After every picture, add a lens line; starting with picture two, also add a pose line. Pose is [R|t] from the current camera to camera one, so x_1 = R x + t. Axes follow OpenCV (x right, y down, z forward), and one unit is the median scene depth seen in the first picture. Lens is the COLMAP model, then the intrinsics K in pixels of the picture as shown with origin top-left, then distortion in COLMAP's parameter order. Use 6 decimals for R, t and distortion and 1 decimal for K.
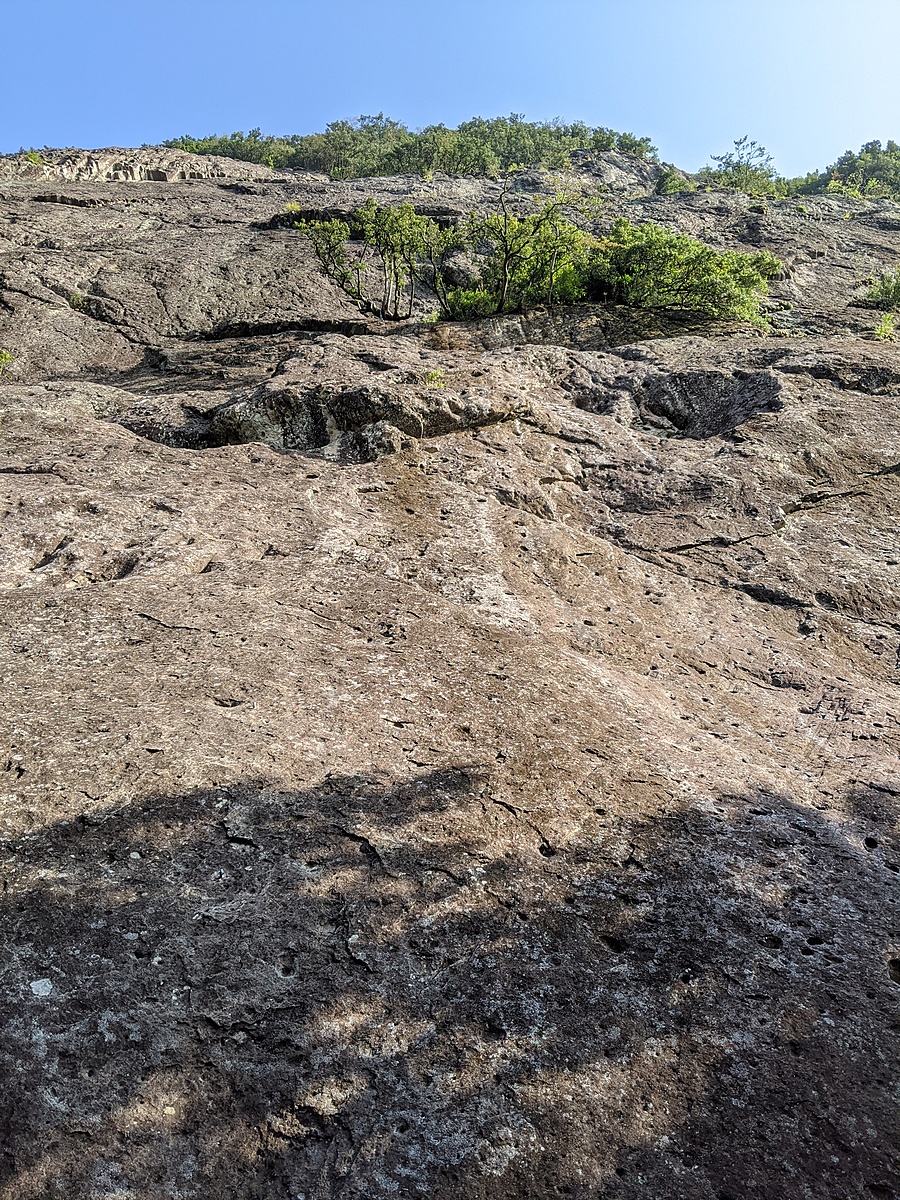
lens RADIAL K [[937.3, 0, 447.5], [0, 937.3, 601.4], [0, 0, 1]] dist [0.060546, -0.106337]
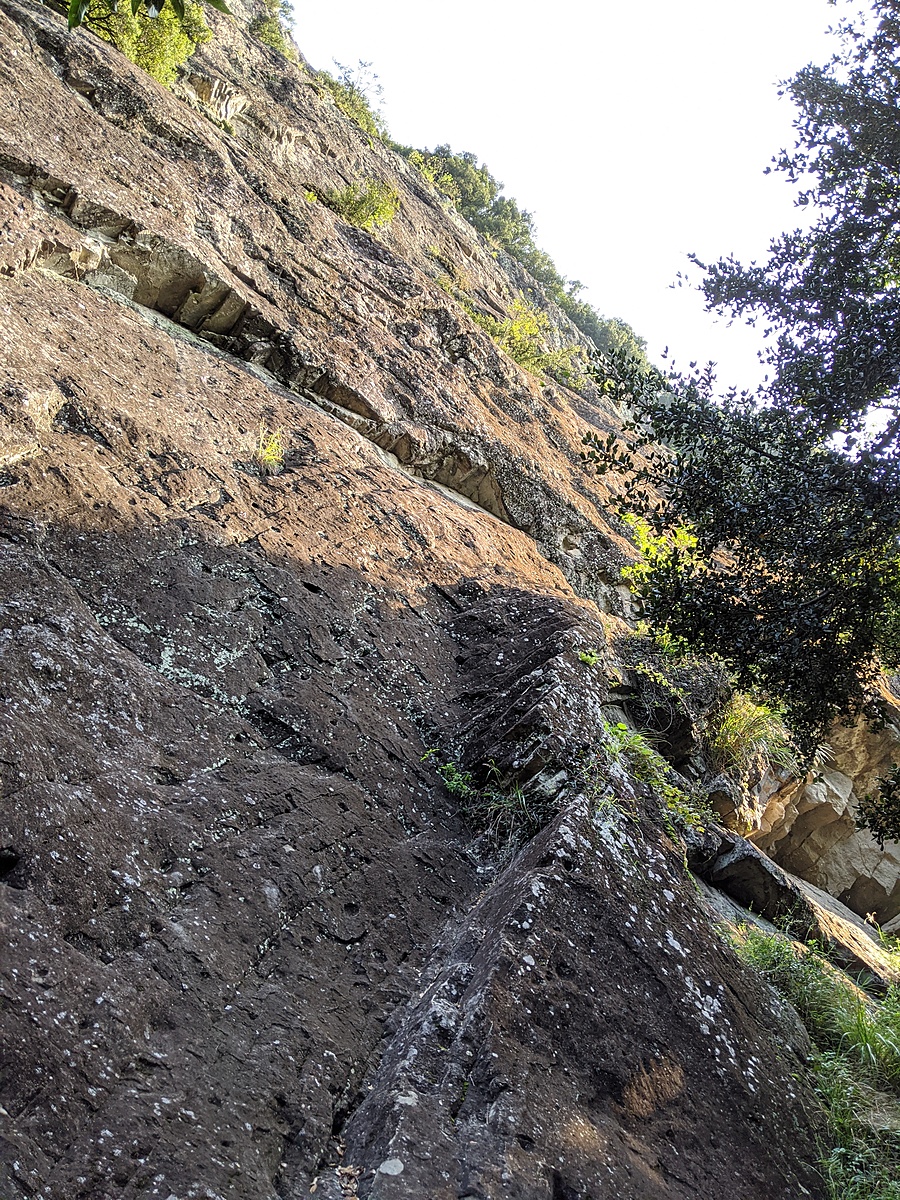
lens RADIAL K [[937.3, 0, 461.9], [0, 937.3, 608.2], [0, 0, 1]] dist [0.060546, -0.106337]
pose [[0.759532, 0.378694, 0.528868, 0.422715], [-0.421497, 0.905797, -0.043262, 0.019503], [-0.495430, -0.190057, 0.847601, 0.239865]]
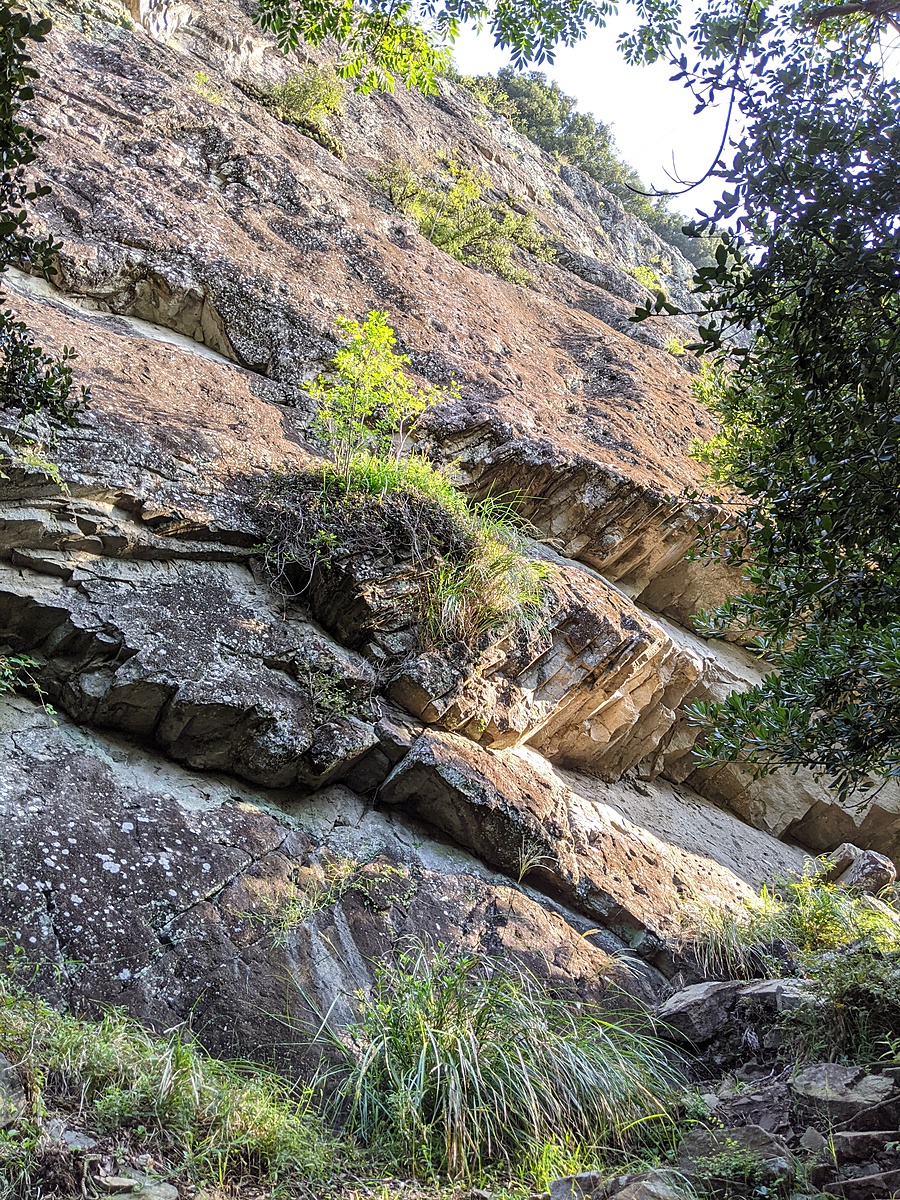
lens RADIAL K [[937.3, 0, 457.6], [0, 937.3, 599.9], [0, 0, 1]] dist [0.060546, -0.106337]
pose [[0.867023, 0.302190, 0.396172, 0.757356], [-0.349053, 0.935761, 0.050129, -0.030677], [-0.355574, -0.181748, 0.916807, 0.261850]]
